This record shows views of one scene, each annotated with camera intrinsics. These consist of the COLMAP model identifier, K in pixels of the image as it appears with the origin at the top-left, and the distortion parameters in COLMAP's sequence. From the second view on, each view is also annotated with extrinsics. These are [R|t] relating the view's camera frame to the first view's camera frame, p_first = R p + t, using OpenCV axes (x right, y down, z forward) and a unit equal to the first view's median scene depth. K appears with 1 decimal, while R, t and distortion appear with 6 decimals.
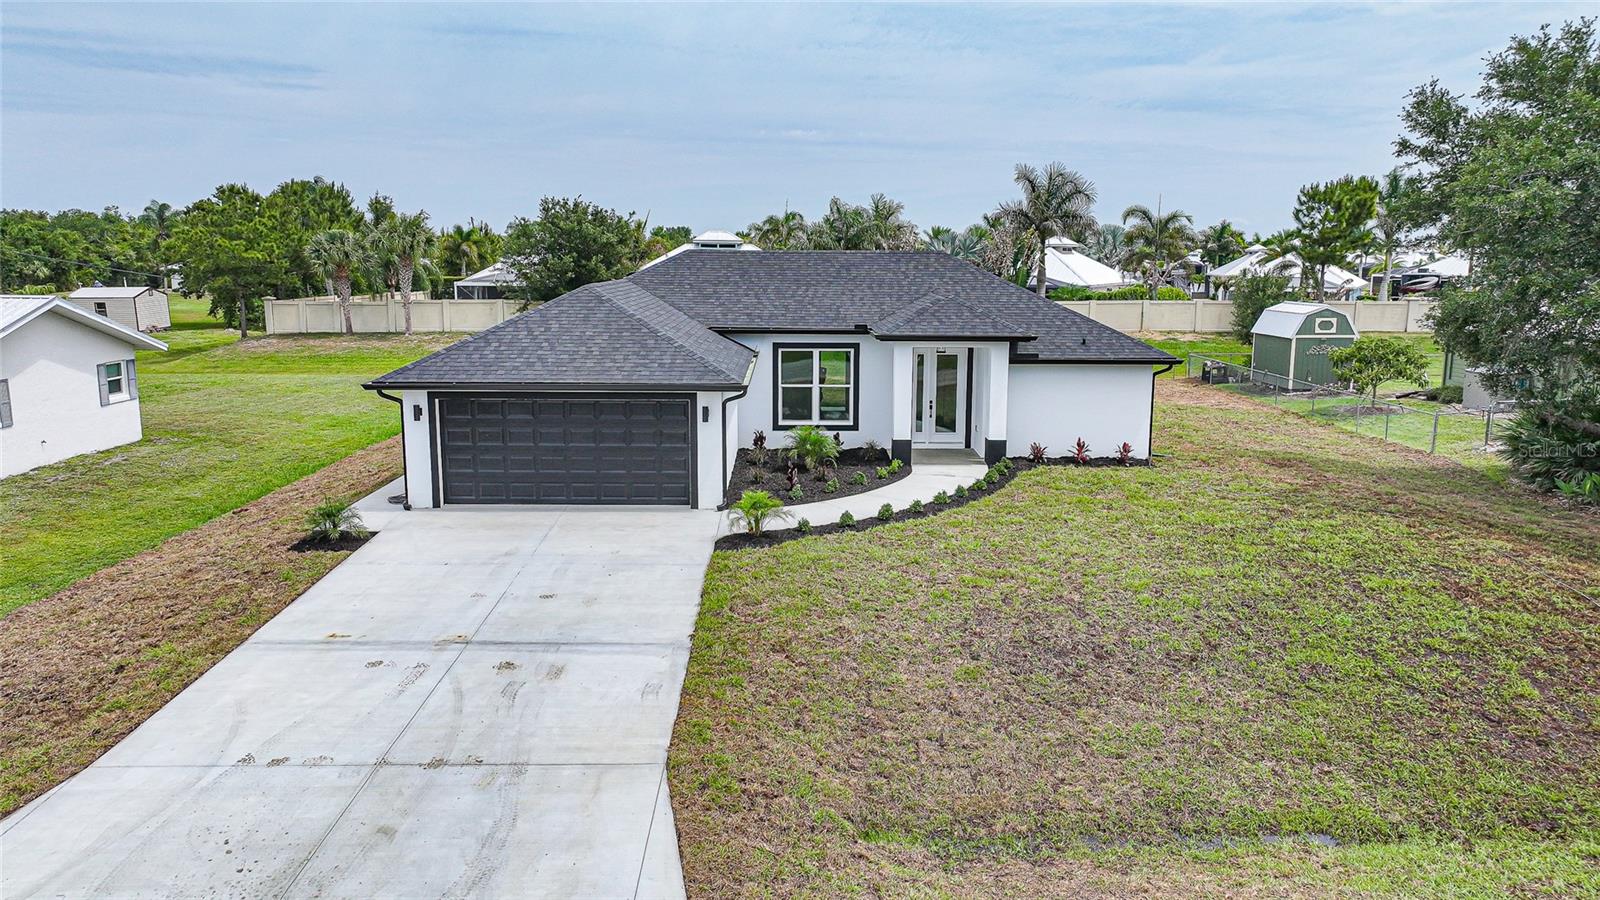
lens RADIAL K [[1129.3, 0, 803.7], [0, 1129.3, 434.8], [0, 0, 1]] dist [-0.006363, 0.024351]
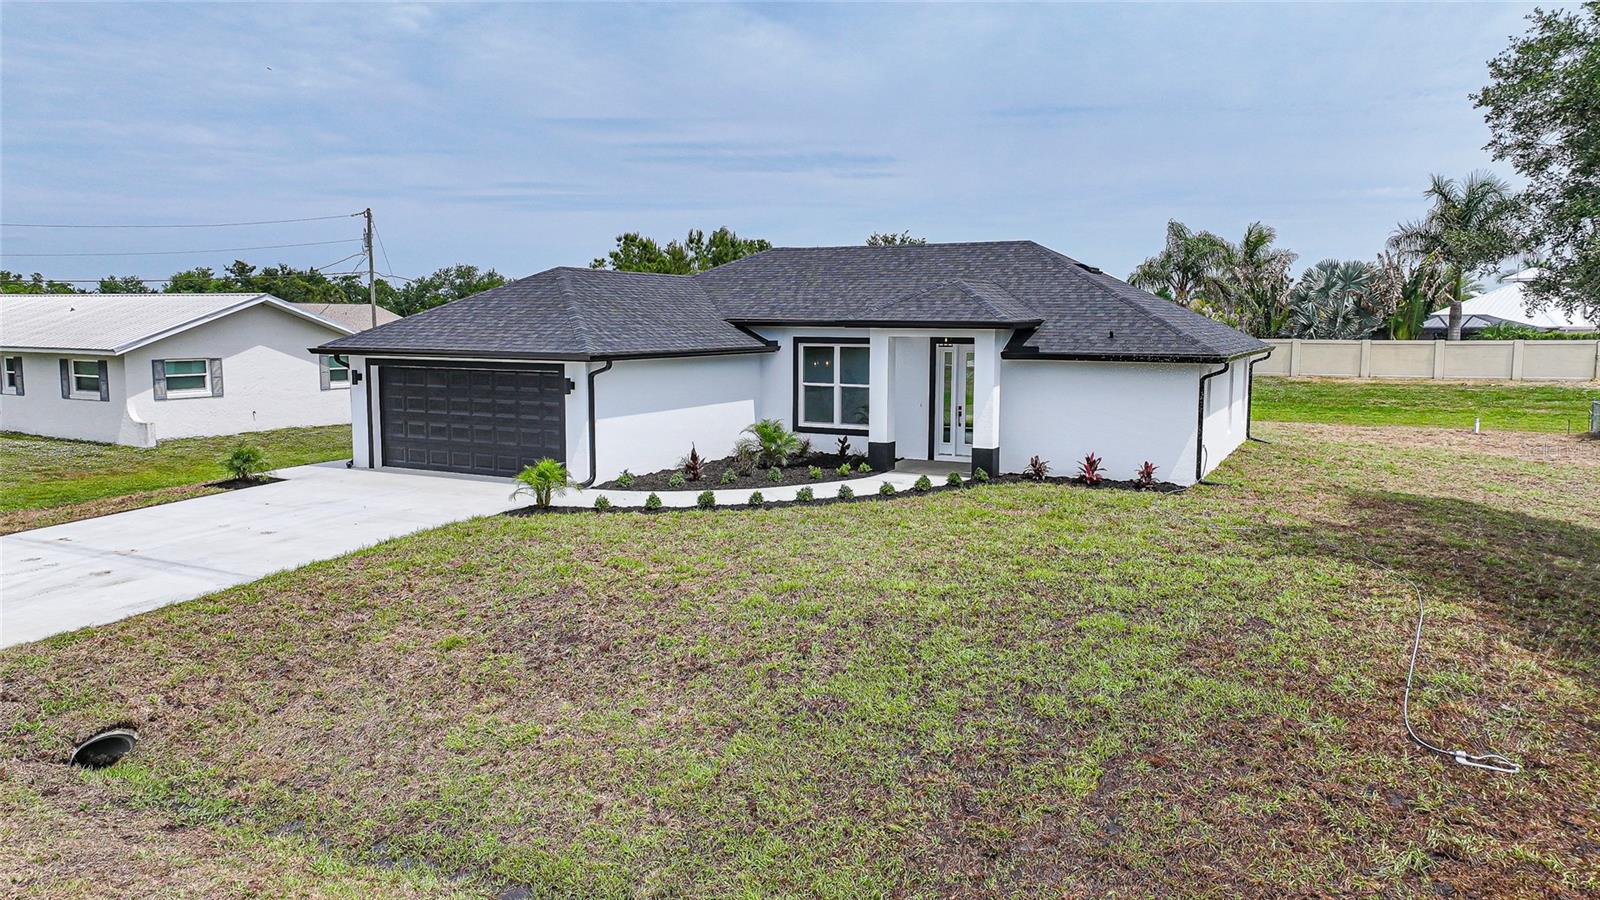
lens RADIAL K [[1127.4, 0, 802.0], [0, 1127.4, 442.3], [0, 0, 1]] dist [-0.002907, 0.022348]
pose [[0.885438, 0.050253, -0.462033, 0.431883], [-0.075083, 0.996545, -0.035501, 0.039122], [0.458652, 0.066125, 0.886152, 0.196847]]
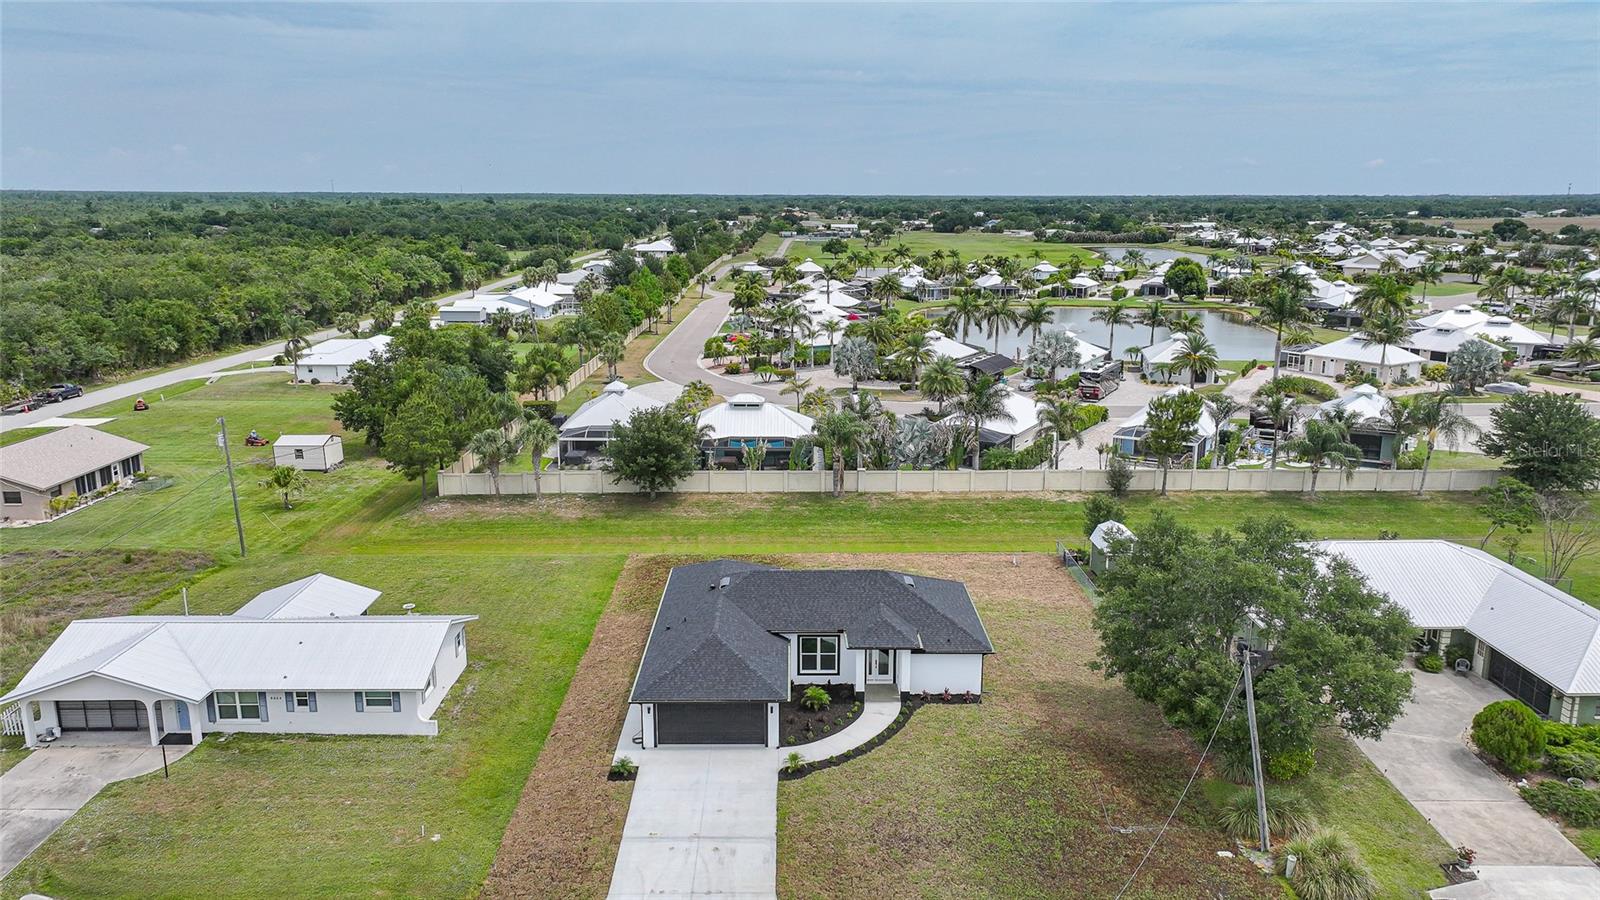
lens RADIAL K [[1129.3, 0, 803.7], [0, 1129.3, 434.8], [0, 0, 1]] dist [-0.006363, 0.024351]
pose [[0.999991, -0.003966, -0.001516, -0.012303], [0.004038, 0.998697, 0.050876, -0.568751], [0.001313, -0.050881, 0.998704, -1.051830]]
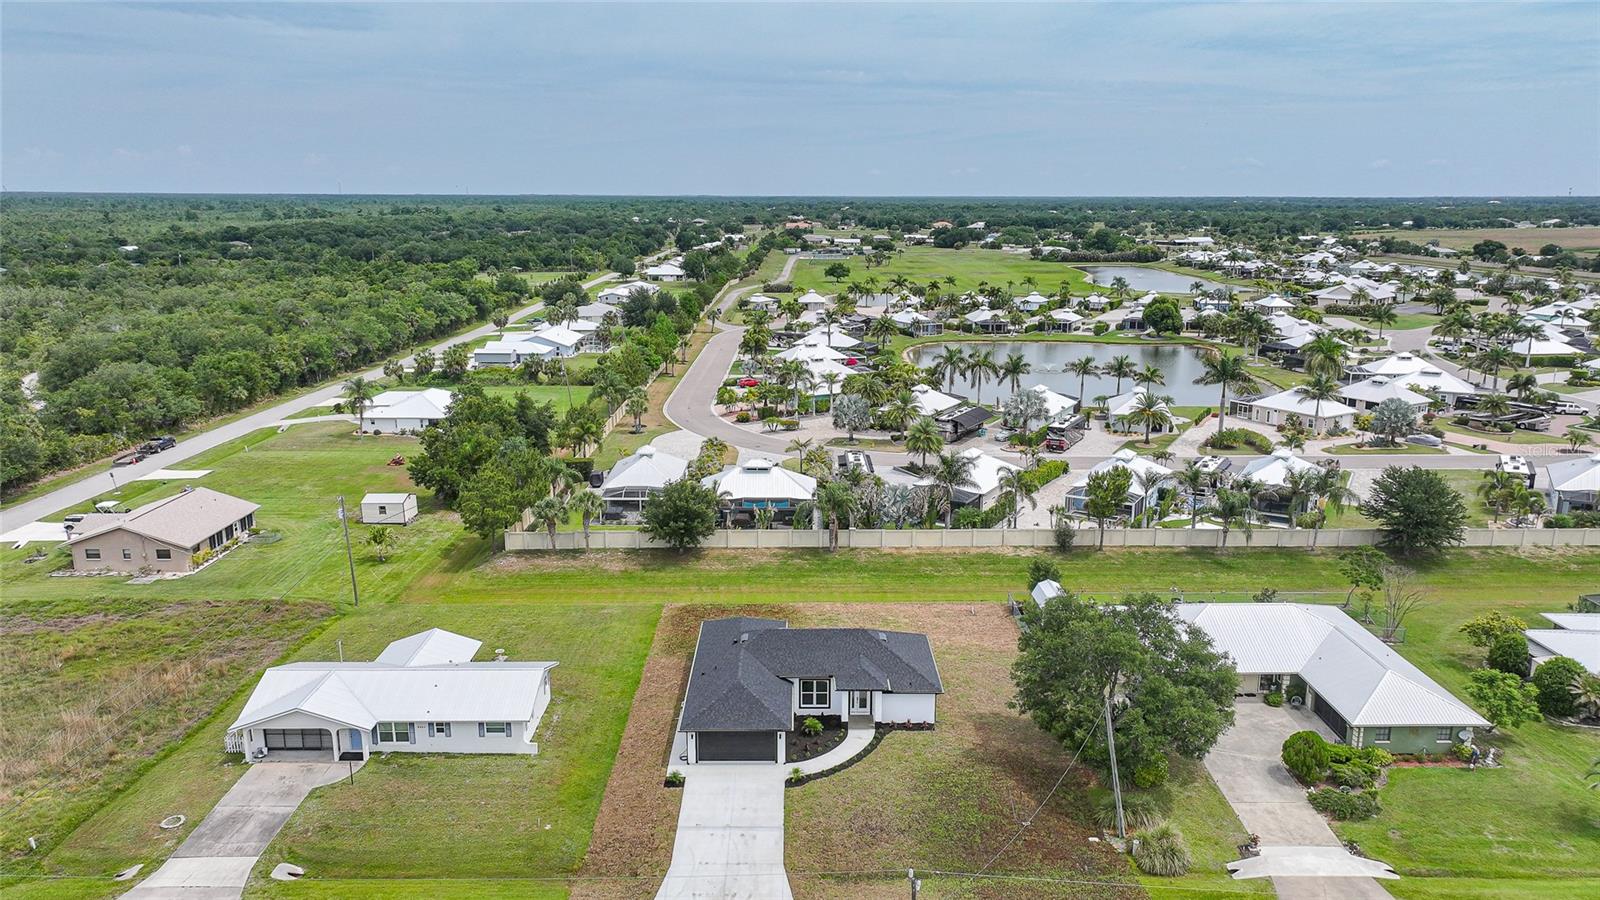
lens RADIAL K [[1127.4, 0, 802.0], [0, 1127.4, 442.3], [0, 0, 1]] dist [-0.002907, 0.022348]
pose [[0.999967, -0.004071, -0.007055, 0.001695], [0.004470, 0.998330, 0.057593, -0.849024], [0.006809, -0.057623, 0.998315, -1.772091]]
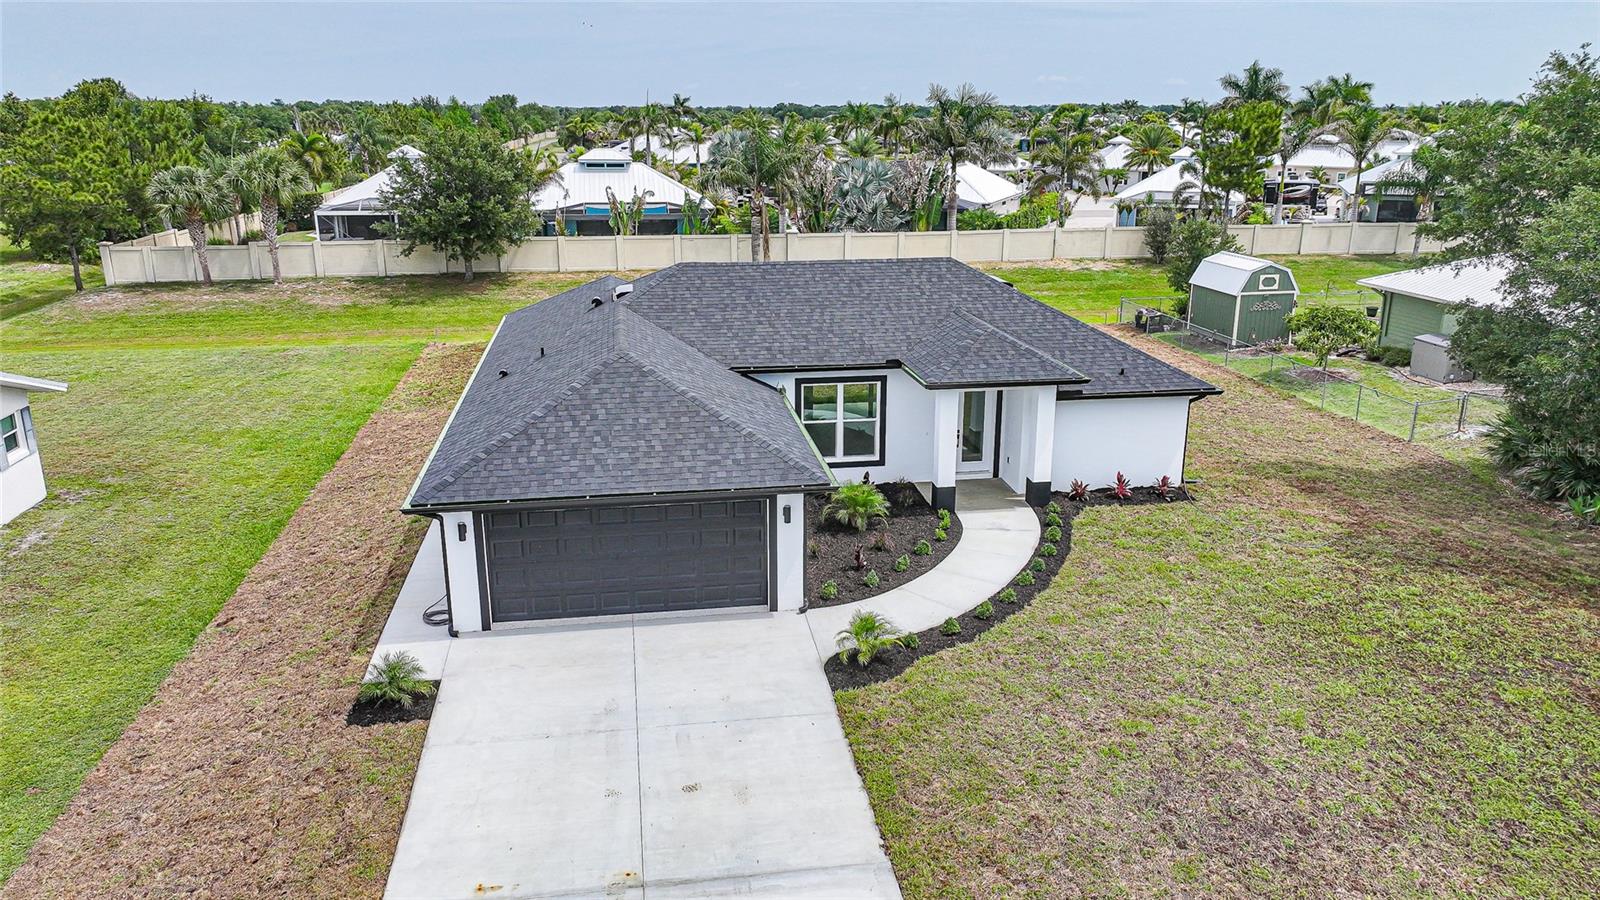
lens RADIAL K [[1129.3, 0, 803.7], [0, 1129.3, 434.8], [0, 0, 1]] dist [-0.006363, 0.024351]
pose [[0.988628, -0.044897, 0.143525, -0.163016], [0.027498, 0.992273, 0.120984, -0.154641], [-0.147848, -0.115662, 0.982224, 0.088519]]
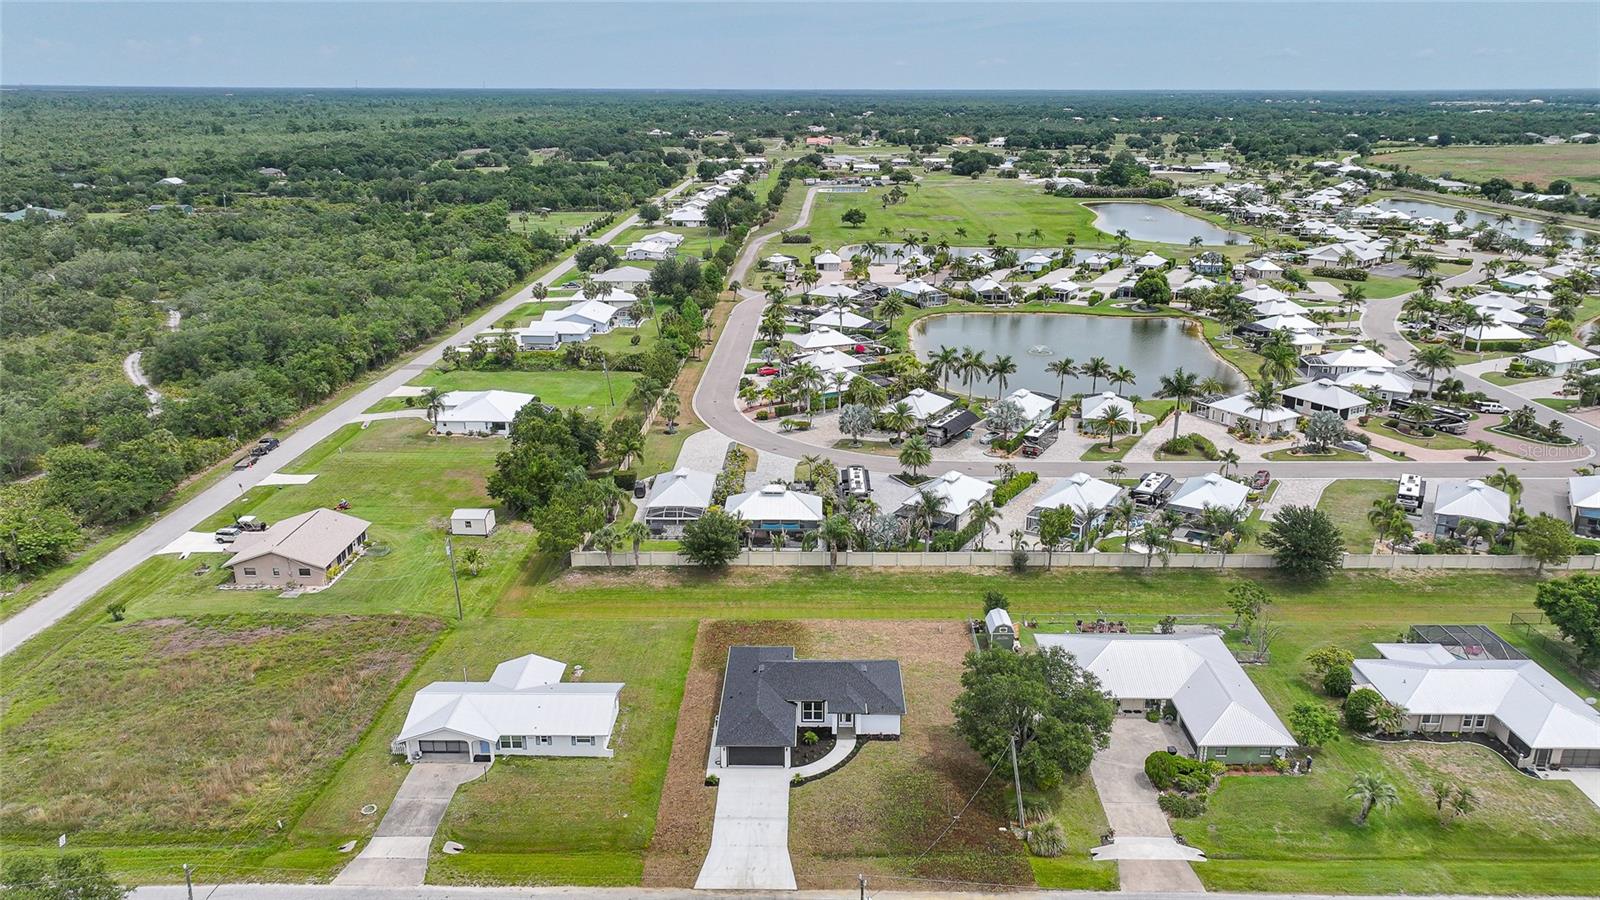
lens RADIAL K [[1124.3, 0, 800.0], [0, 1124.3, 450.0], [0, 0, 1]] dist [0.005016, 0.006940]
pose [[0.999610, 0.000632, -0.027918, 0.075368], [0.003663, 0.988137, 0.153529, -1.546882], [0.027684, -0.153572, 0.987750, -2.672684]]
